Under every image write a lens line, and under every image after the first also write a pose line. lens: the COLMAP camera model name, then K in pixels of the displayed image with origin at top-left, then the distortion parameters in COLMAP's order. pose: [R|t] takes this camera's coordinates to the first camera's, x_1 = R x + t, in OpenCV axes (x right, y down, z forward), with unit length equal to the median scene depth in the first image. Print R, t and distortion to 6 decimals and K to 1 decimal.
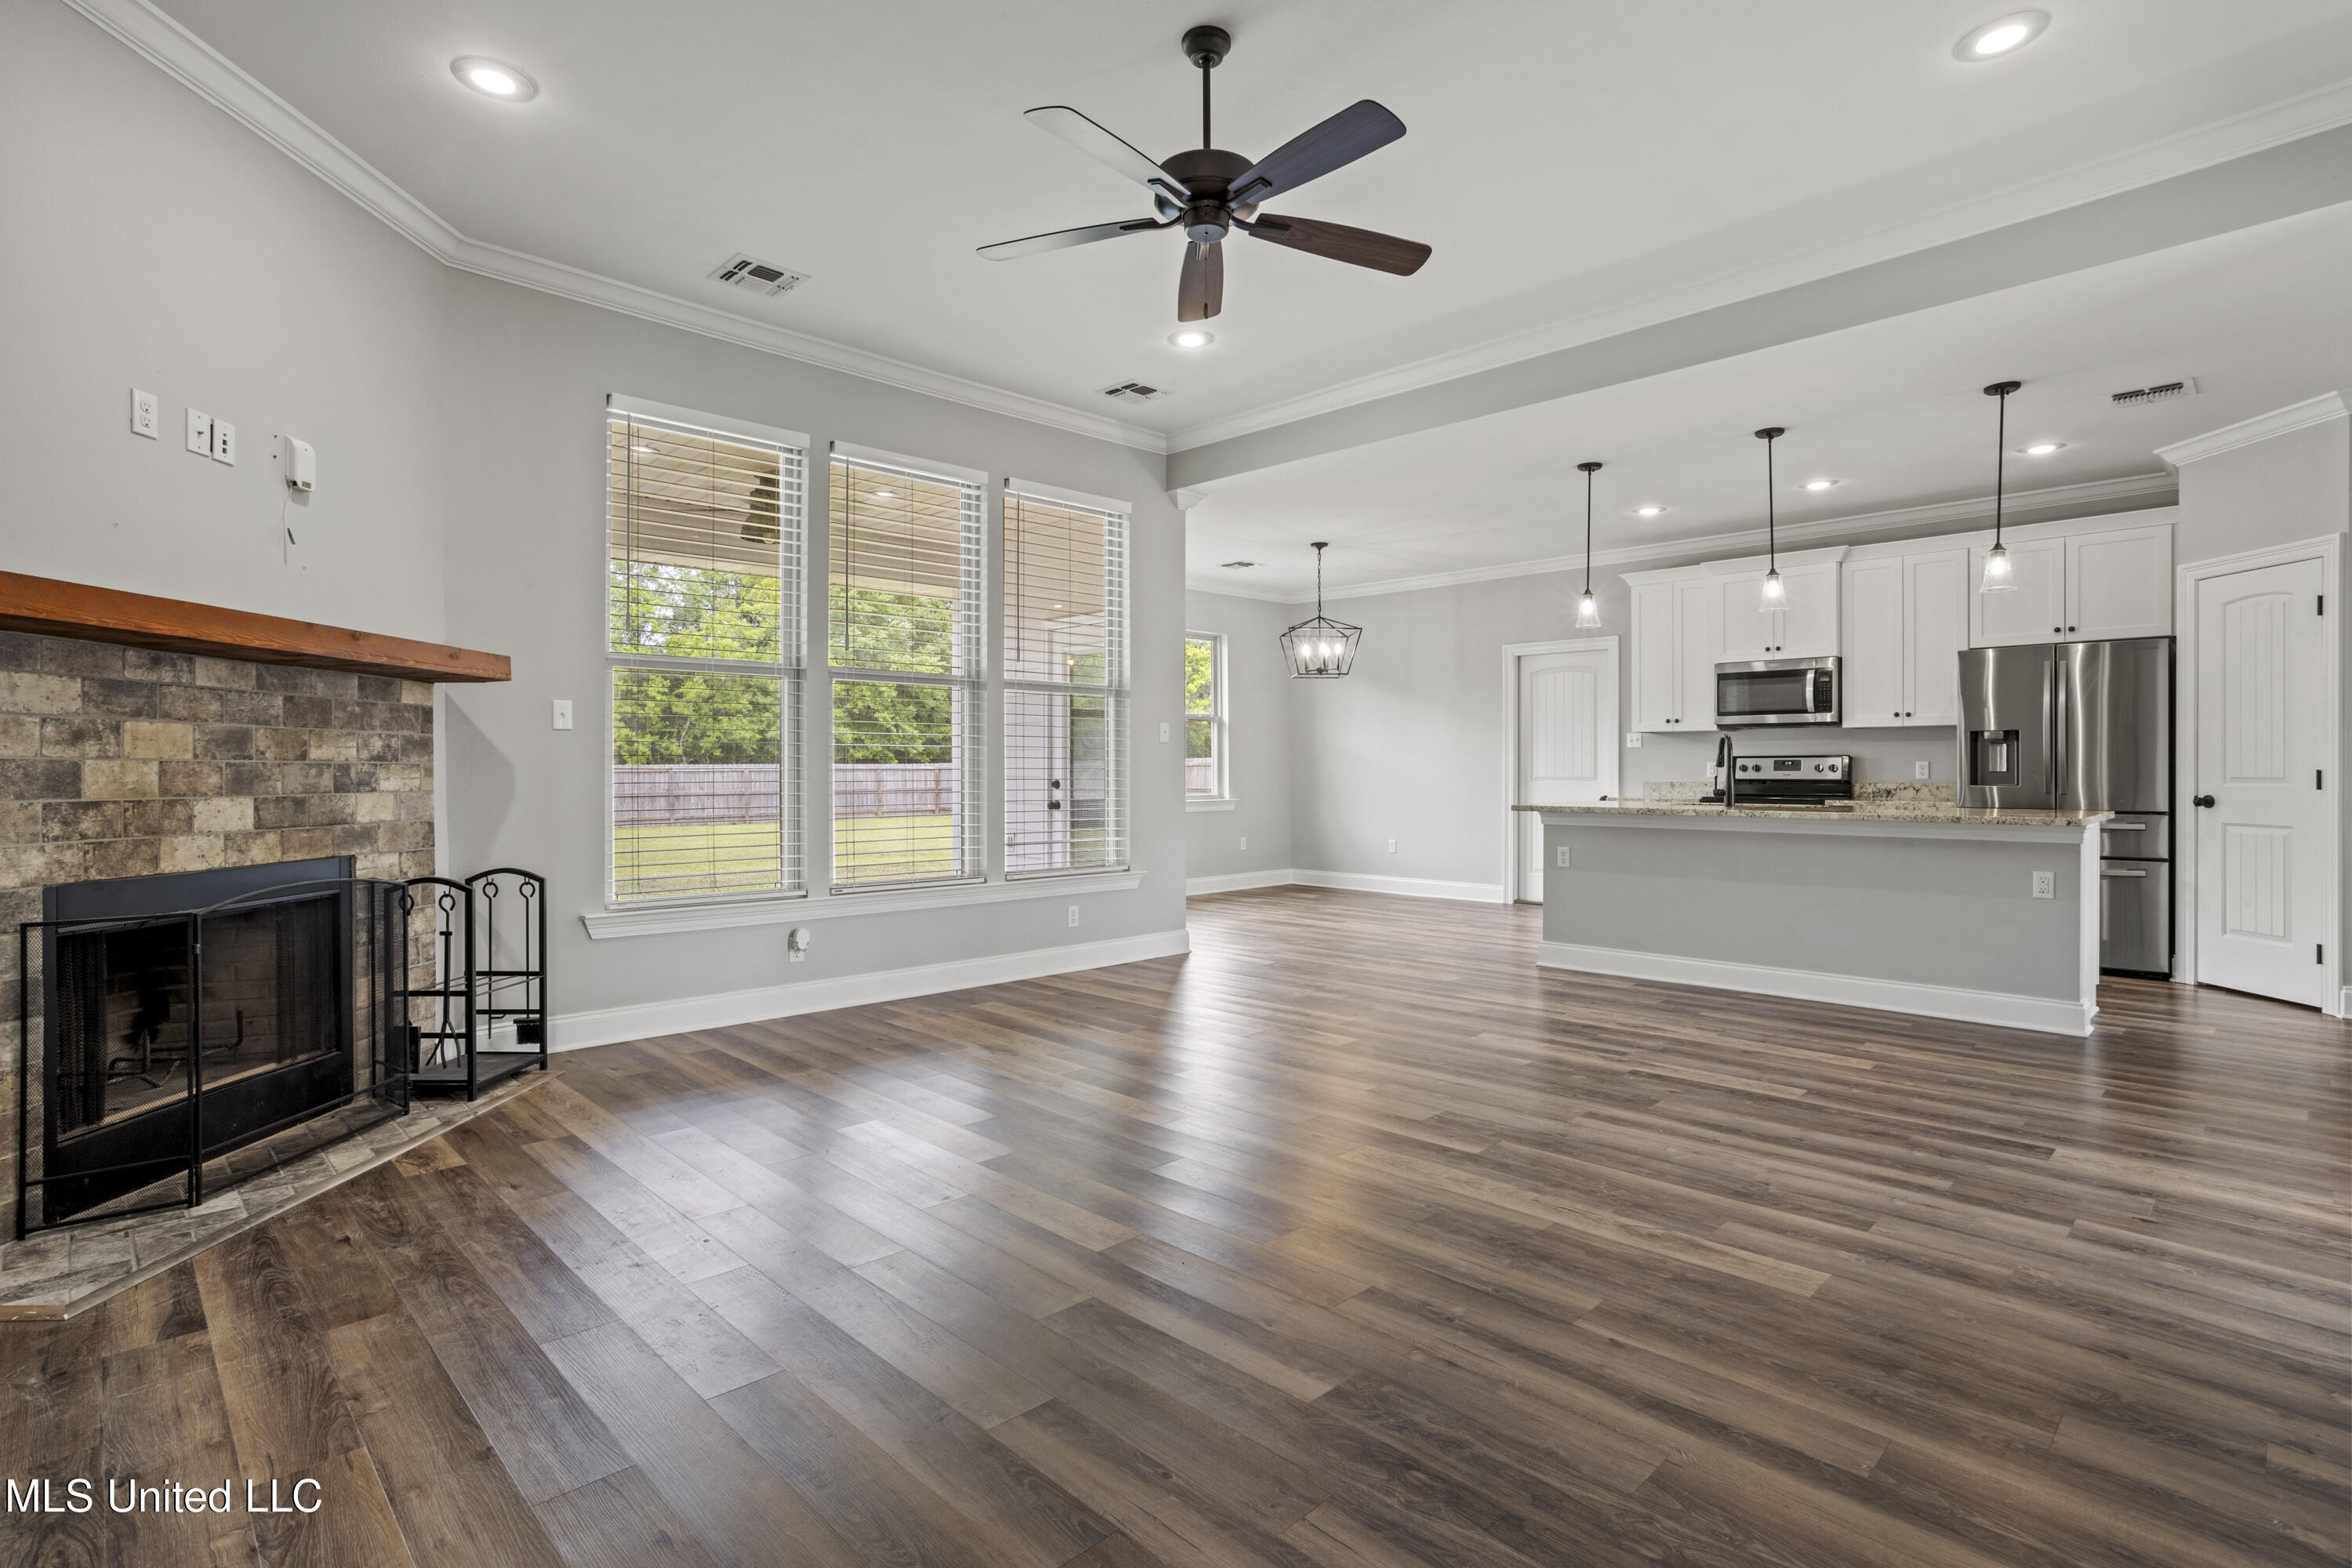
lens RADIAL K [[1130.1, 0, 1170.6], [0, 1130.1, 774.4], [0, 0, 1]] dist [-0.045438, 0.026194]
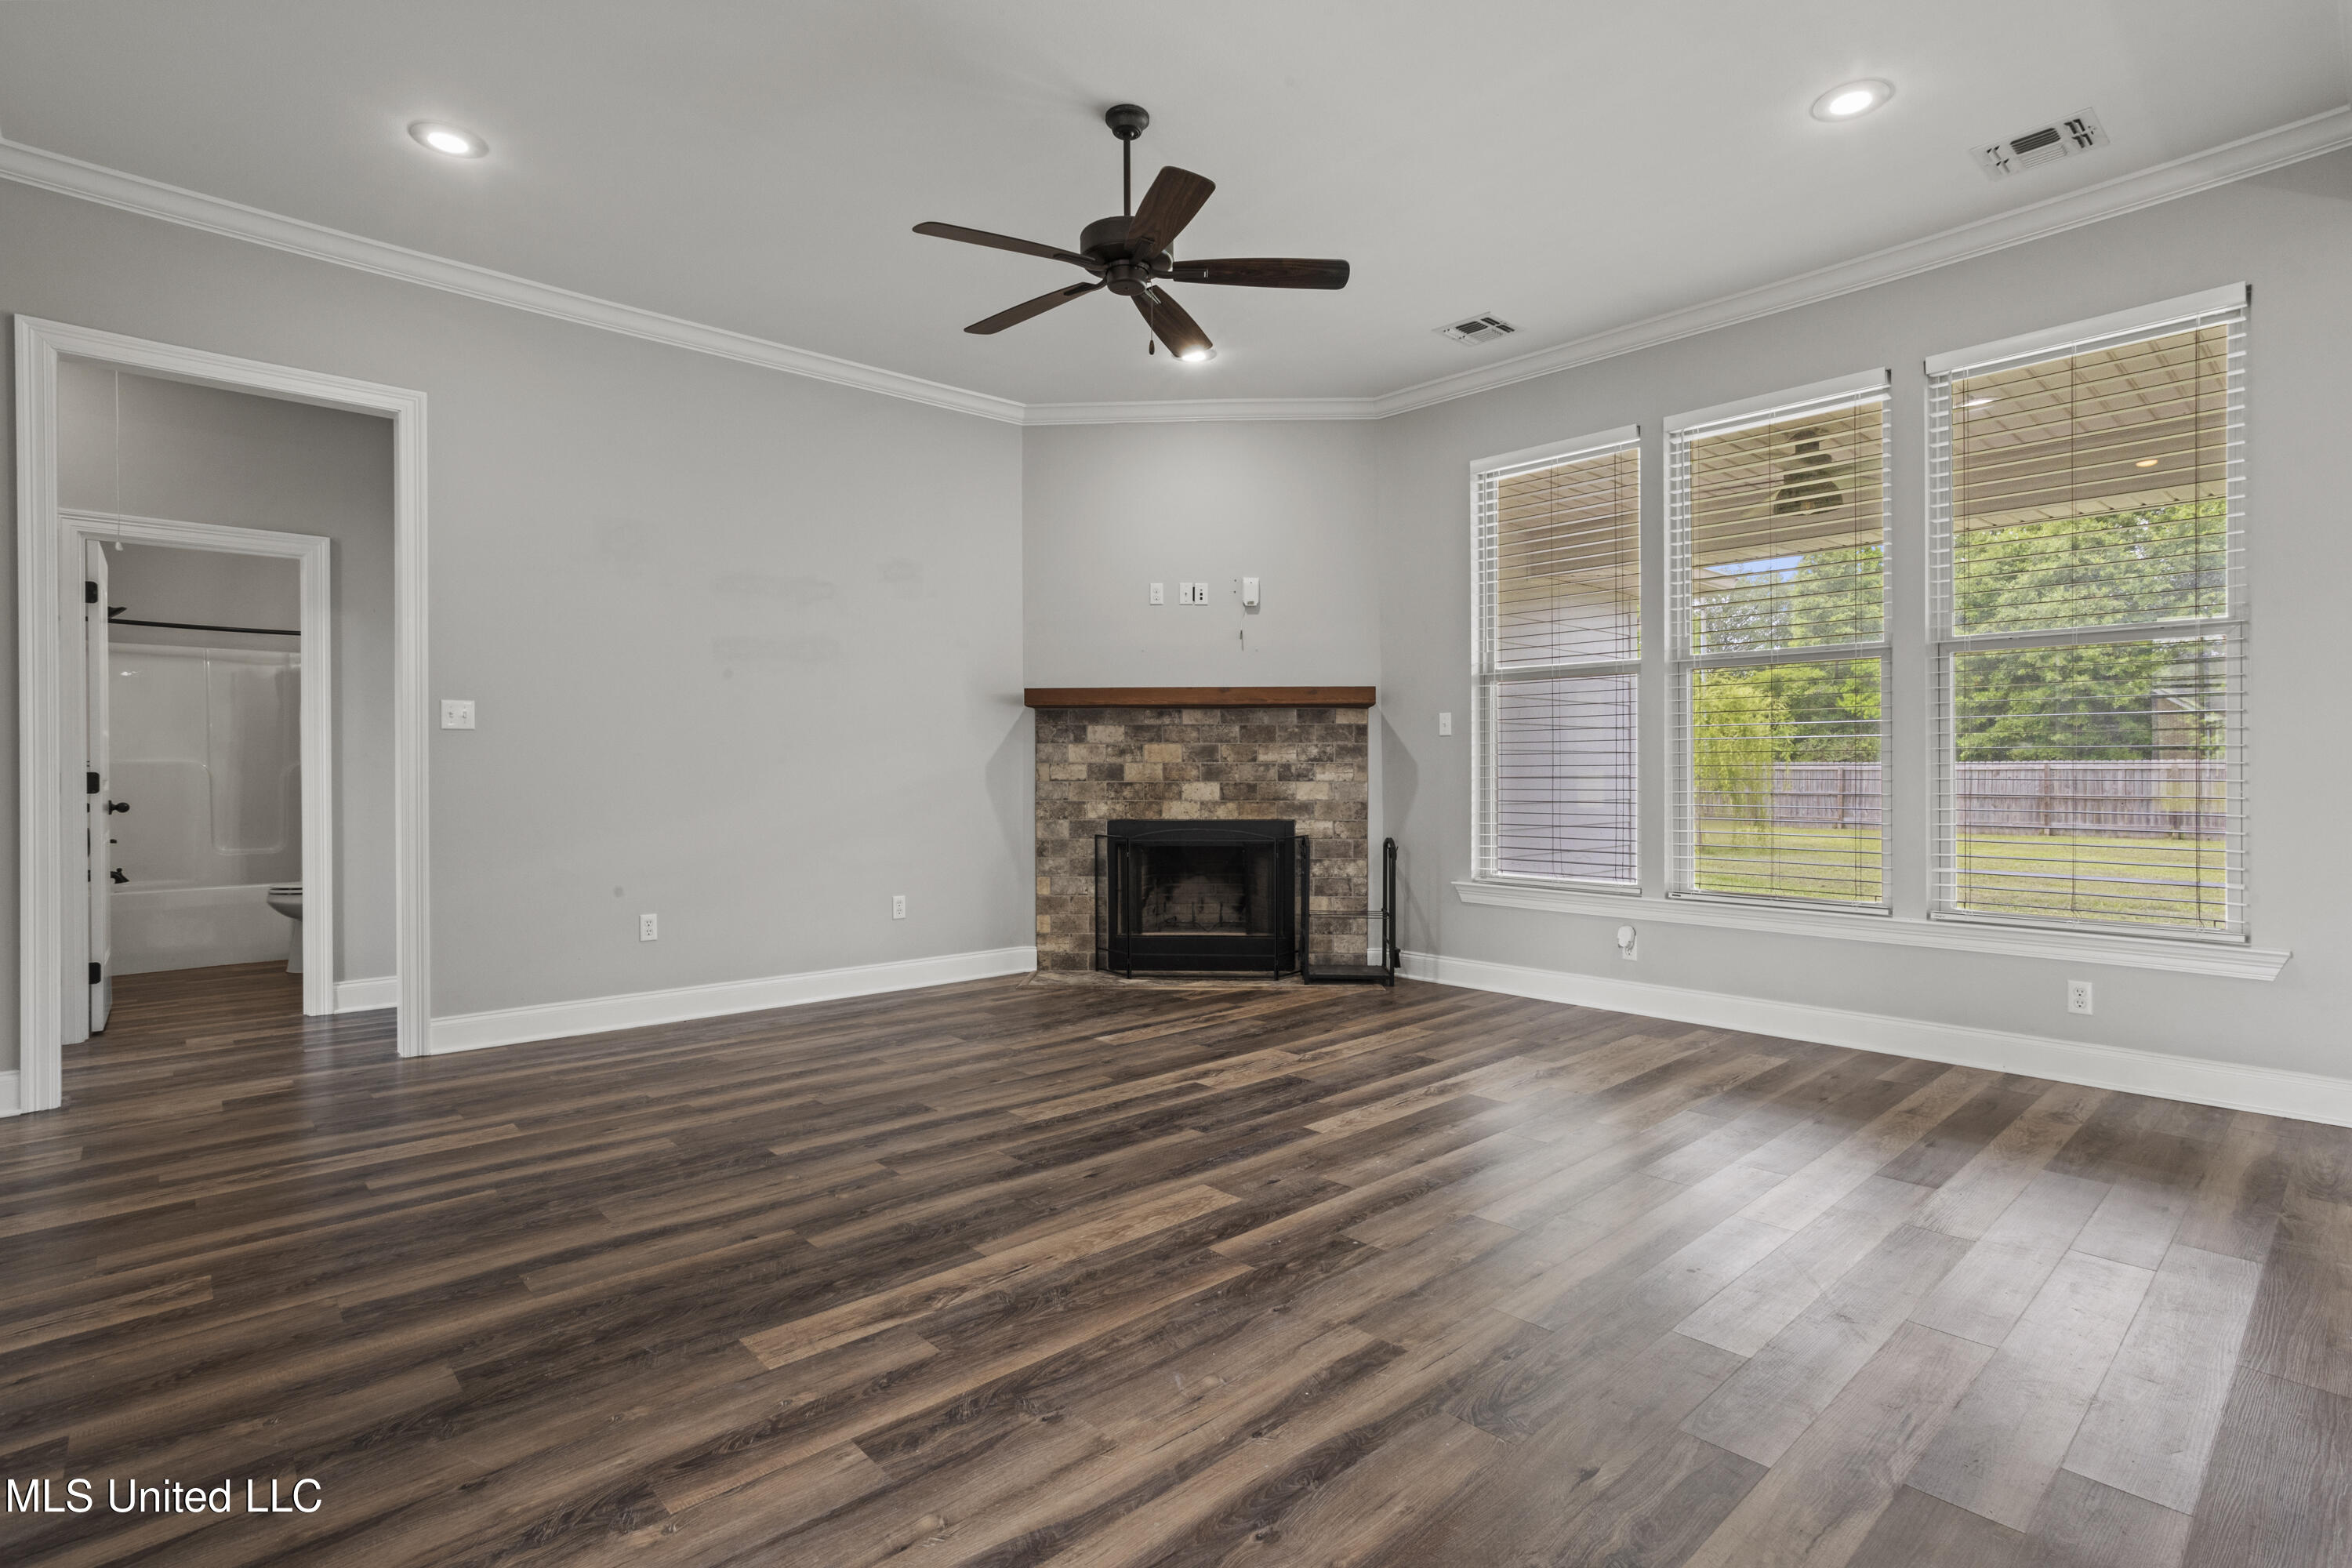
lens RADIAL K [[1143.4, 0, 1171.1], [0, 1143.4, 767.3], [0, 0, 1]] dist [-0.049521, 0.027141]
pose [[-0.035109, -0.000767, -0.999383, 0.916438], [-0.002001, 0.999998, -0.000697, -0.002490], [0.999381, 0.001975, -0.035111, 0.851260]]
